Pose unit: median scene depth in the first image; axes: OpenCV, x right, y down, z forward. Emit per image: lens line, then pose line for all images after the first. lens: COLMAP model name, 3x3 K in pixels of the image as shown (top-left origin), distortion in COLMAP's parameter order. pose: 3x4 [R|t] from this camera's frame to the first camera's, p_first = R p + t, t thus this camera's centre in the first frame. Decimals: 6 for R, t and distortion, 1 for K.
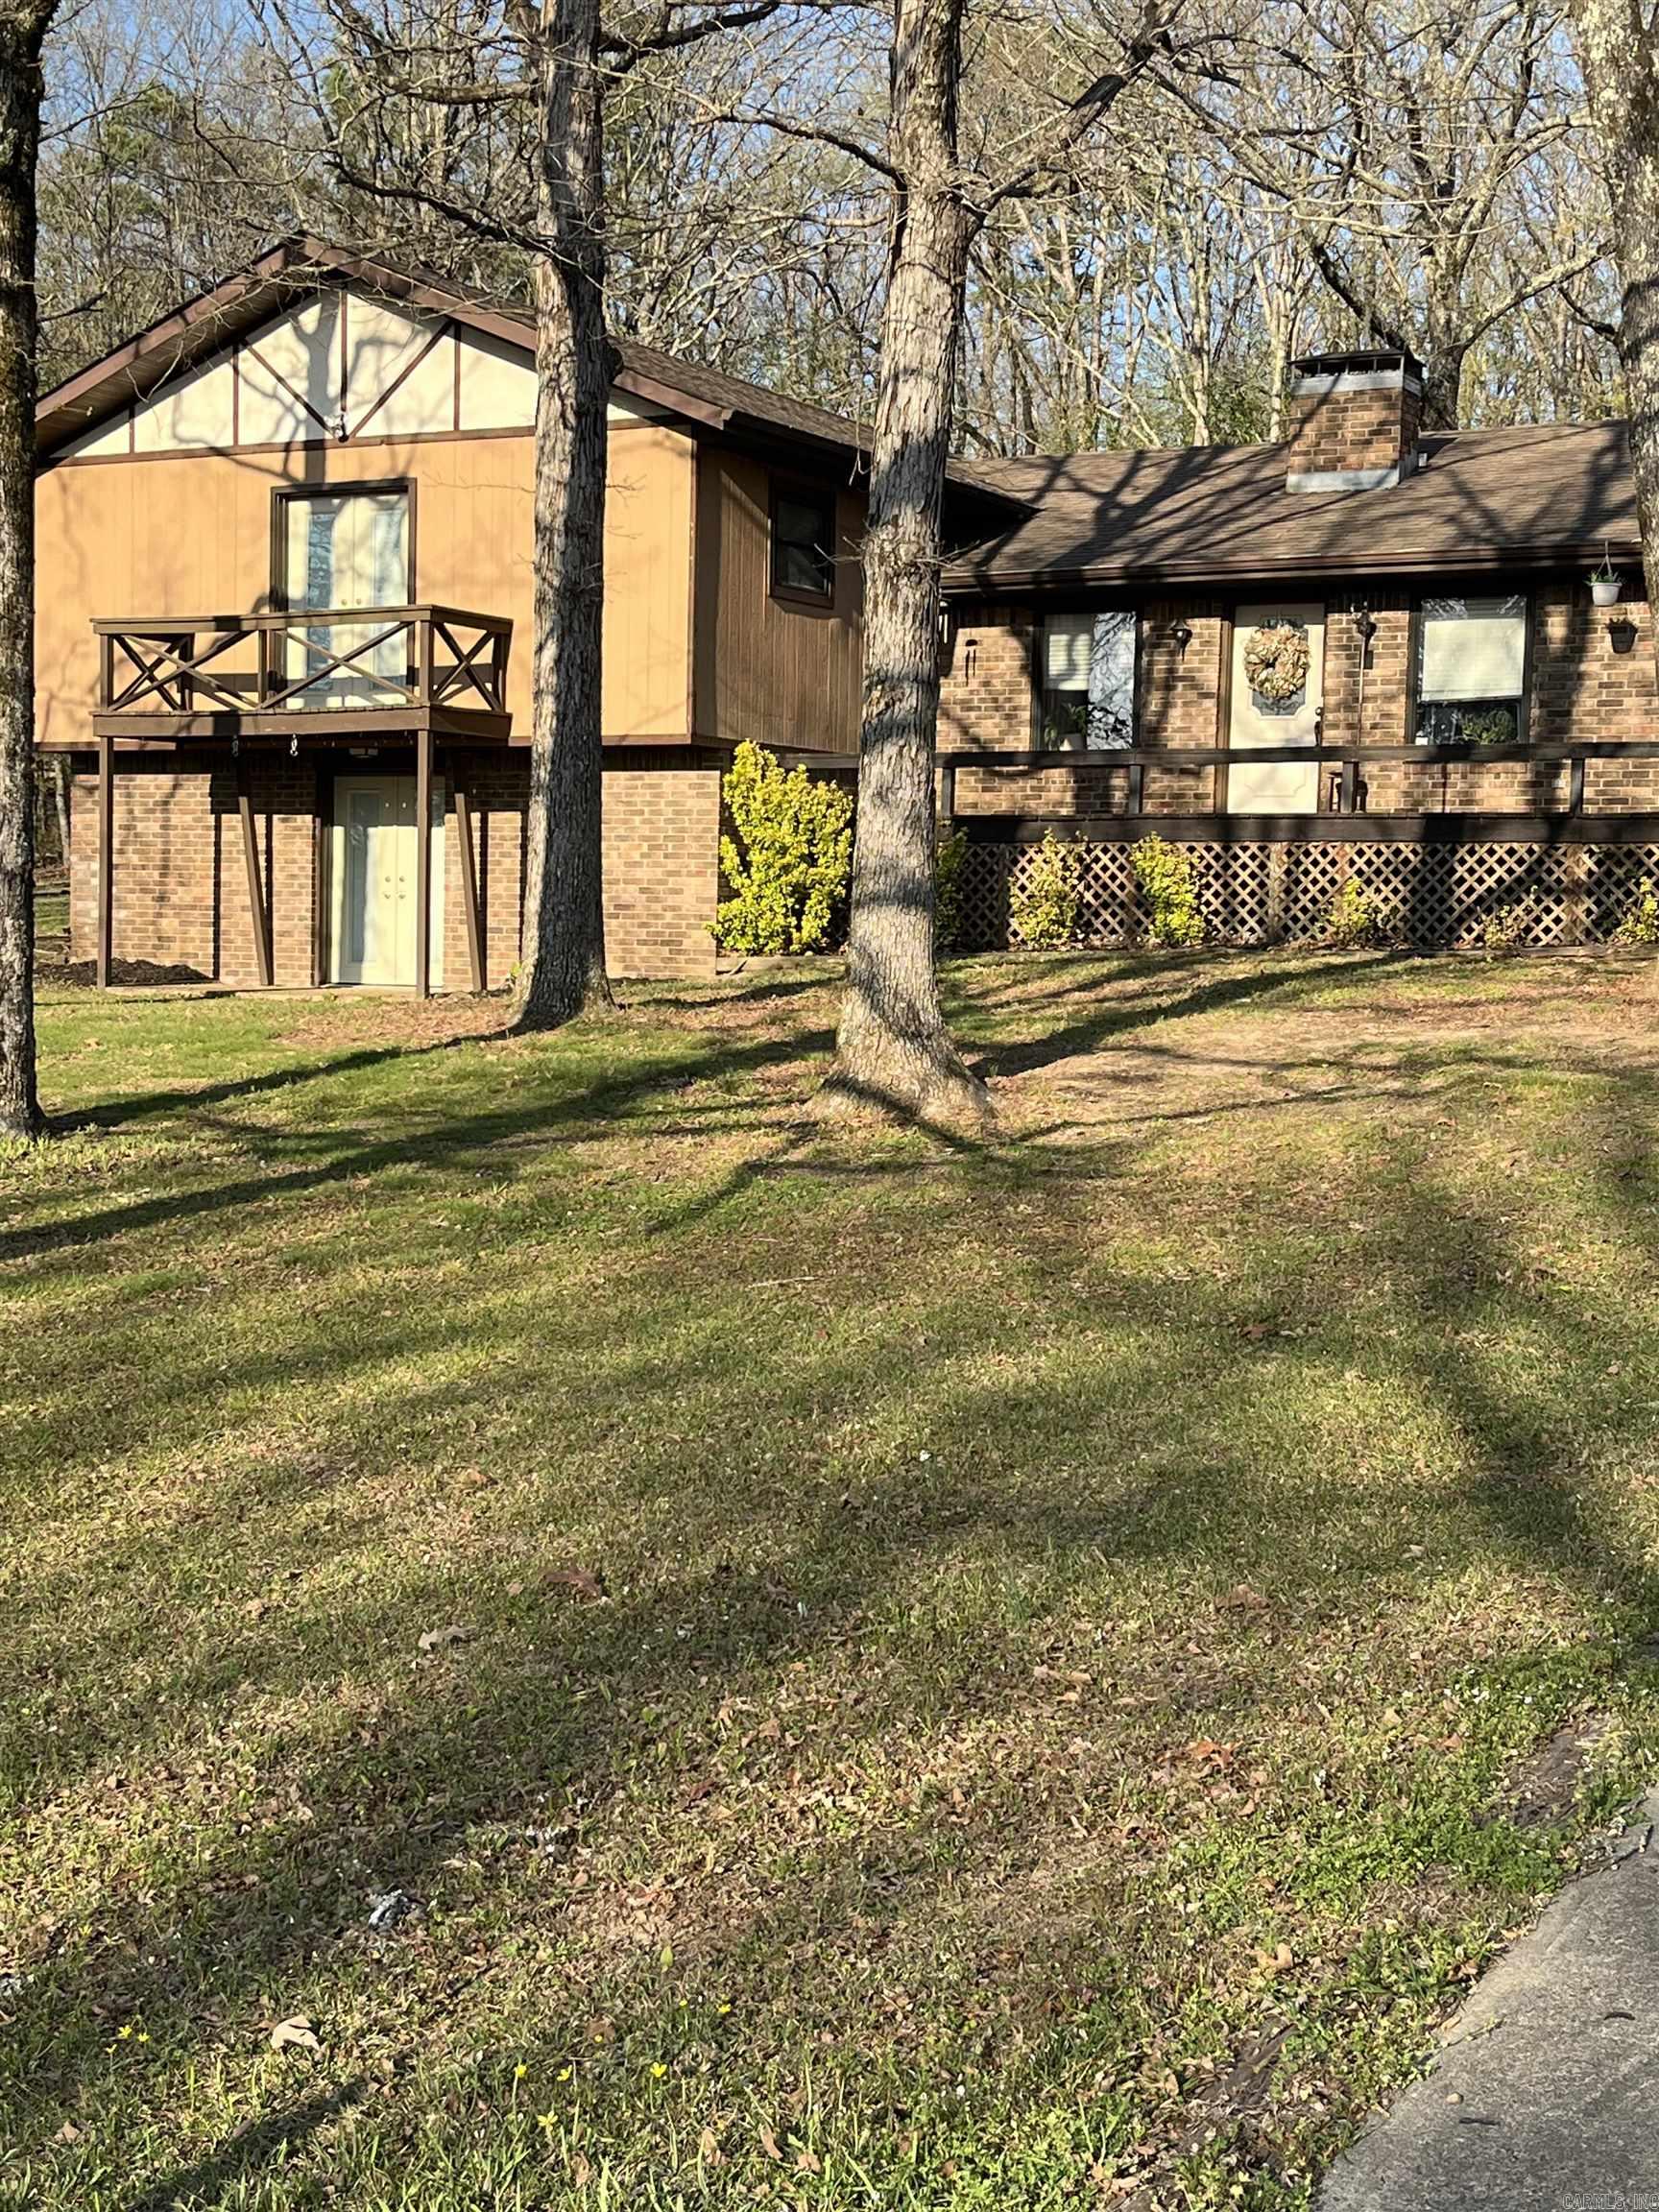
lens RADIAL K [[3084.7, 0, 817.2], [0, 3084.7, 1122.9], [0, 0, 1]] dist [0.044779, 0.000000]
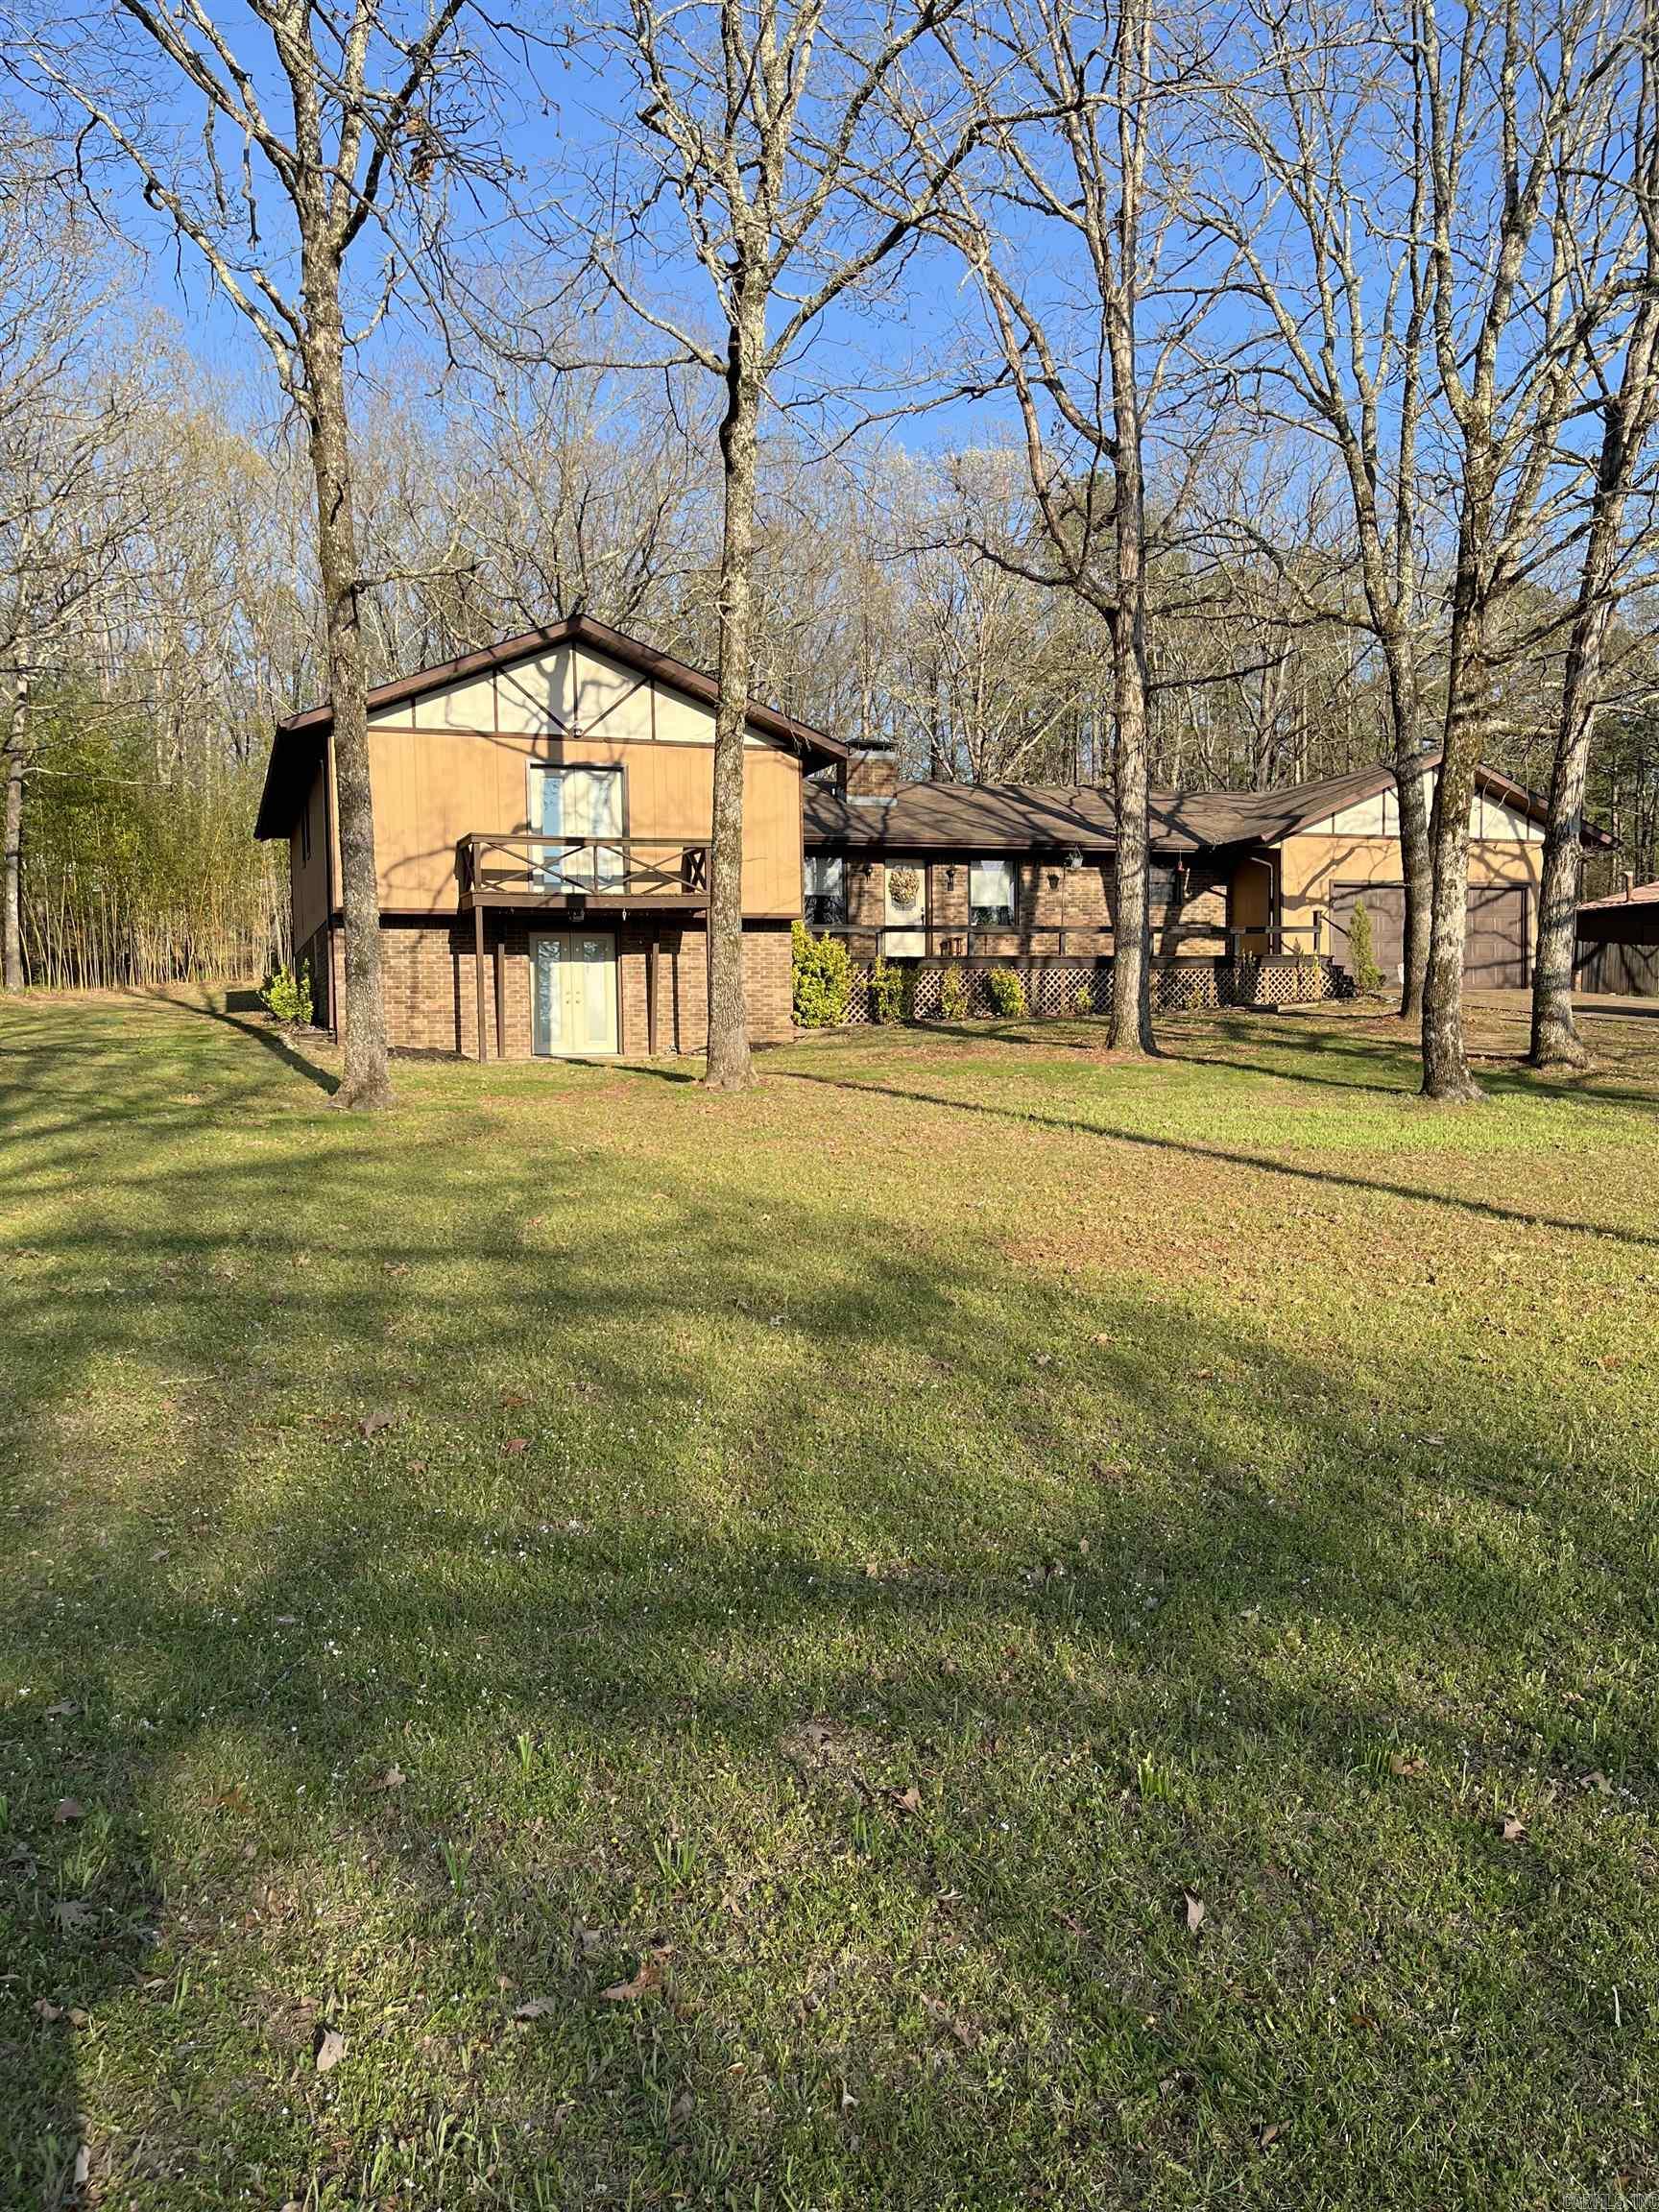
lens RADIAL K [[1655.5, 0, 816.7], [0, 1655.5, 1106.5], [0, 0, 1]] dist [0.057181, -0.085605]
pose [[0.668729, -0.062243, 0.740896, -0.767115], [0.072614, 0.997193, 0.018234, -0.023504], [-0.739952, 0.041606, 0.671372, 0.293605]]
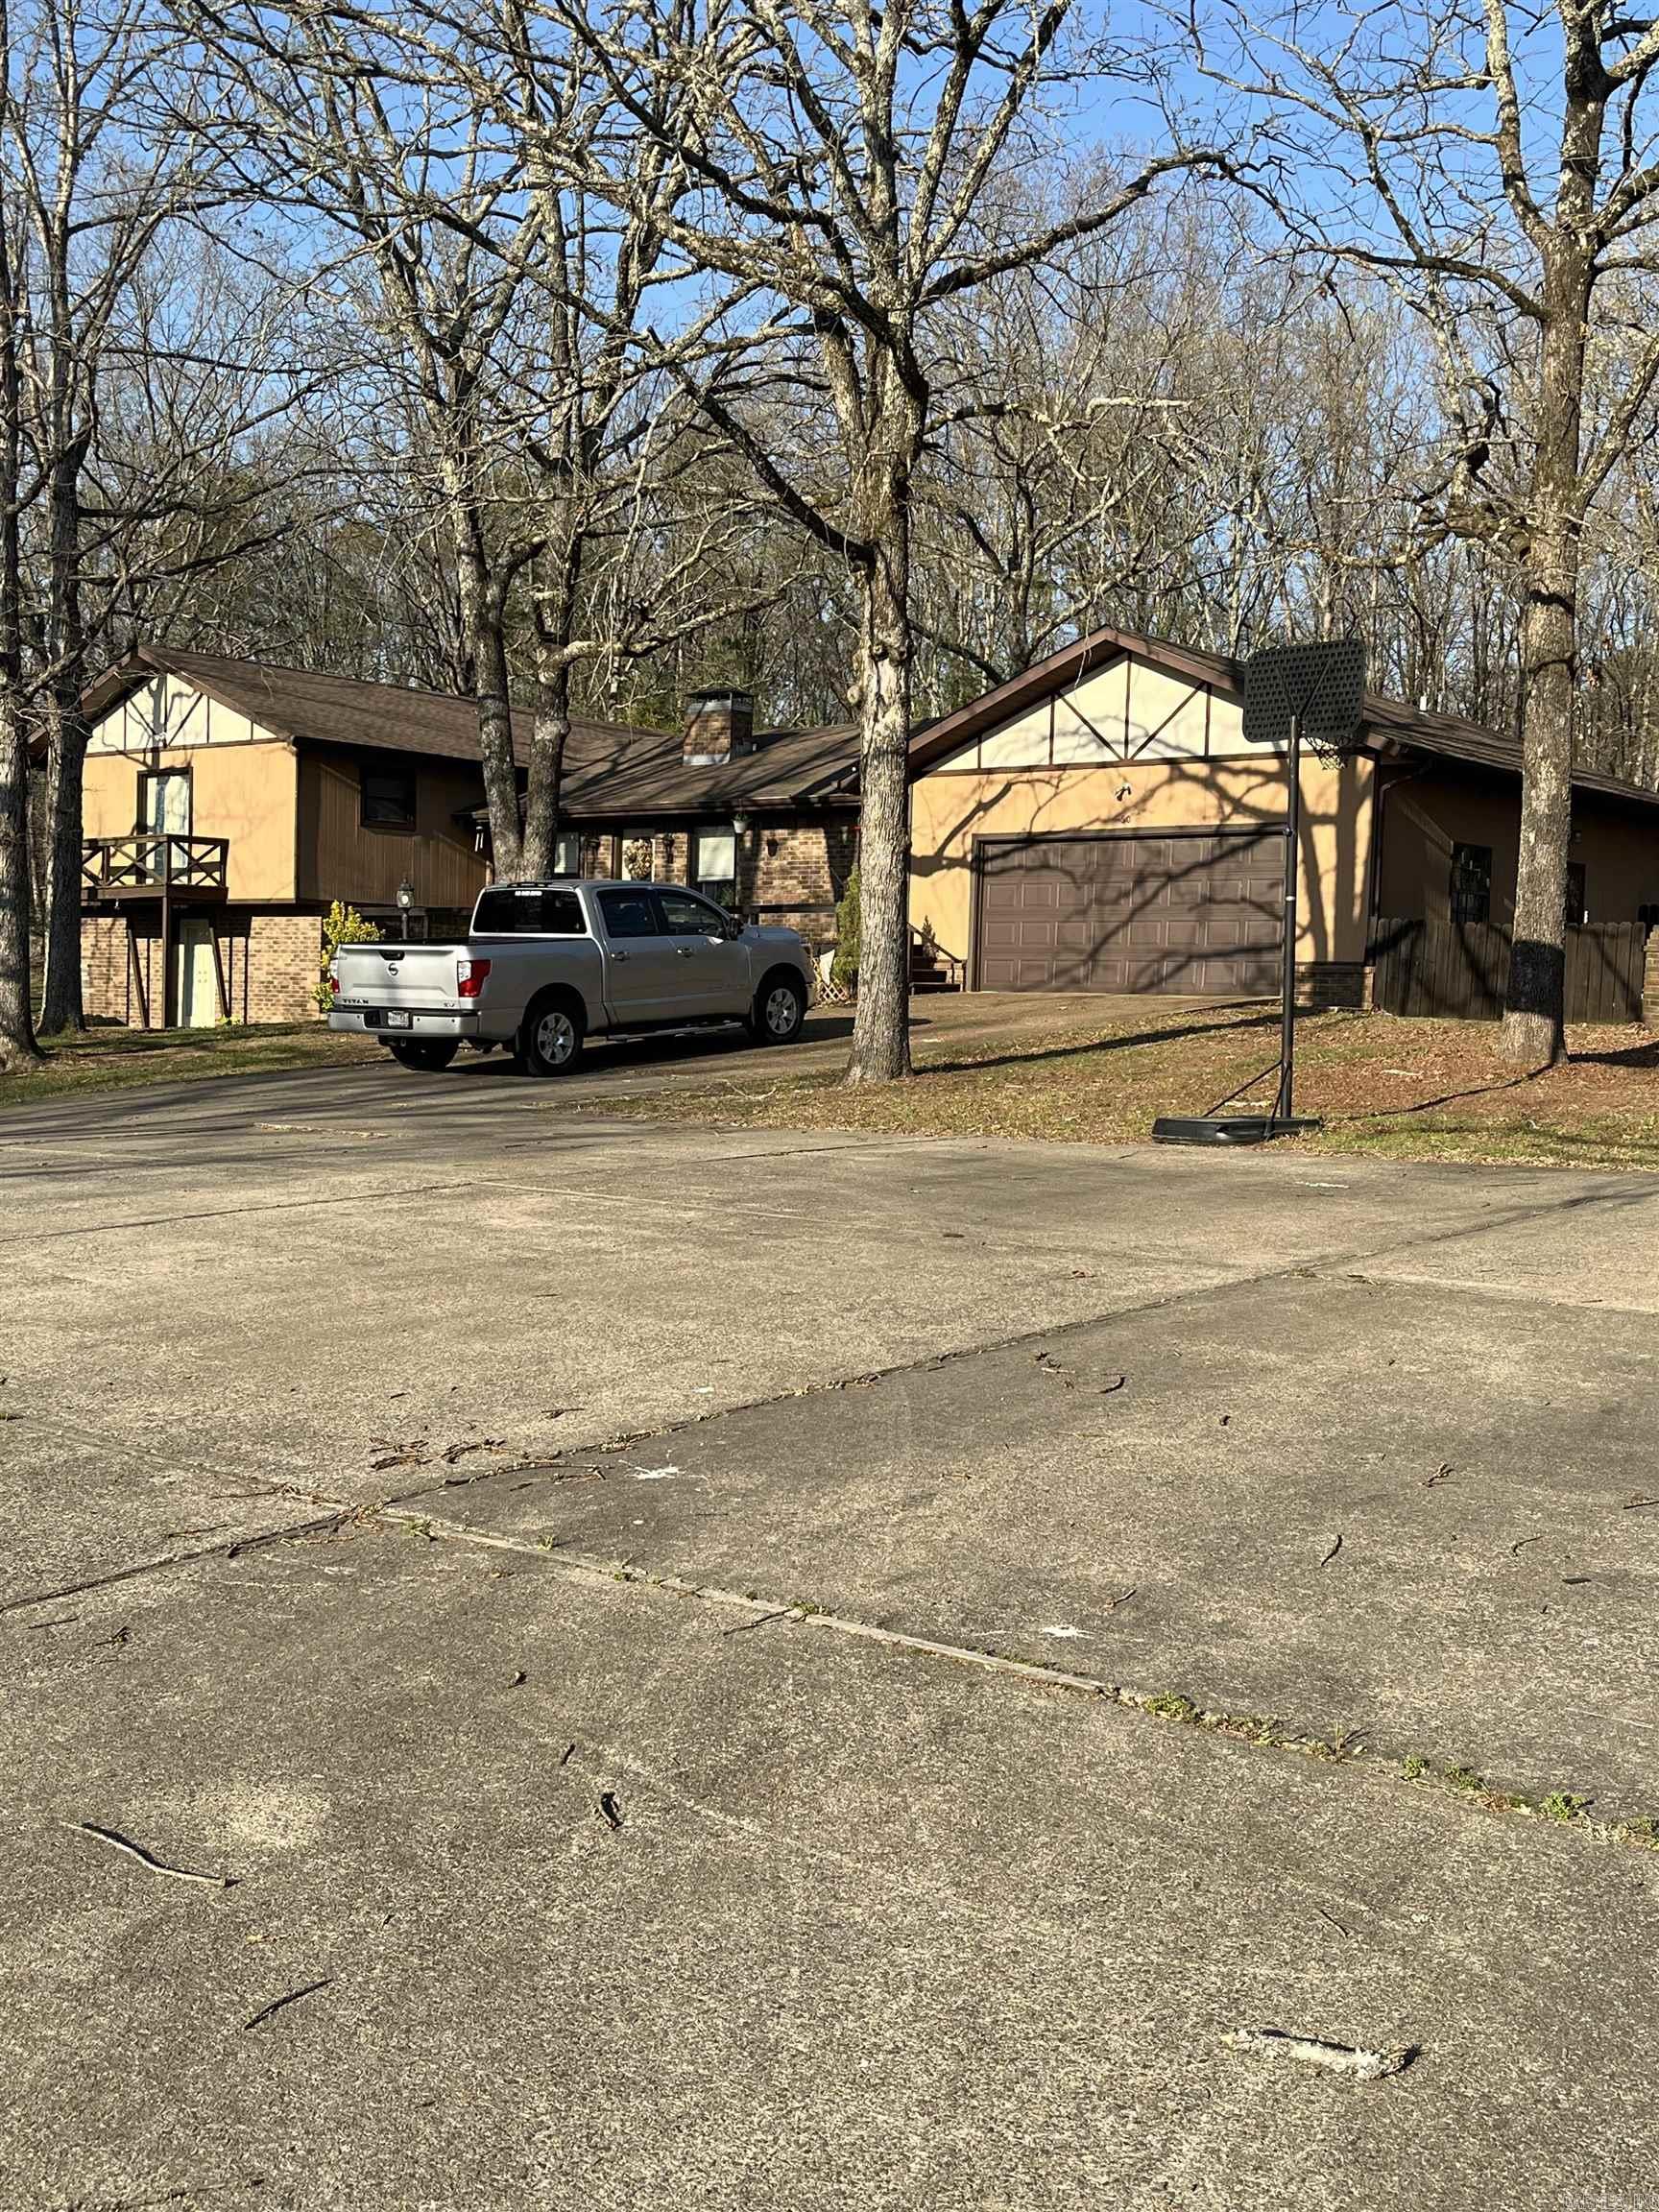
lens RADIAL K [[2392.3, 0, 819.6], [0, 2392.3, 1112.5], [0, 0, 1]] dist [0.114605, 0.000000]
pose [[0.979099, 0.014917, -0.202839, 0.567975], [-0.020081, 0.999524, -0.023426, 0.037414], [0.202393, 0.027010, 0.978932, -0.405880]]
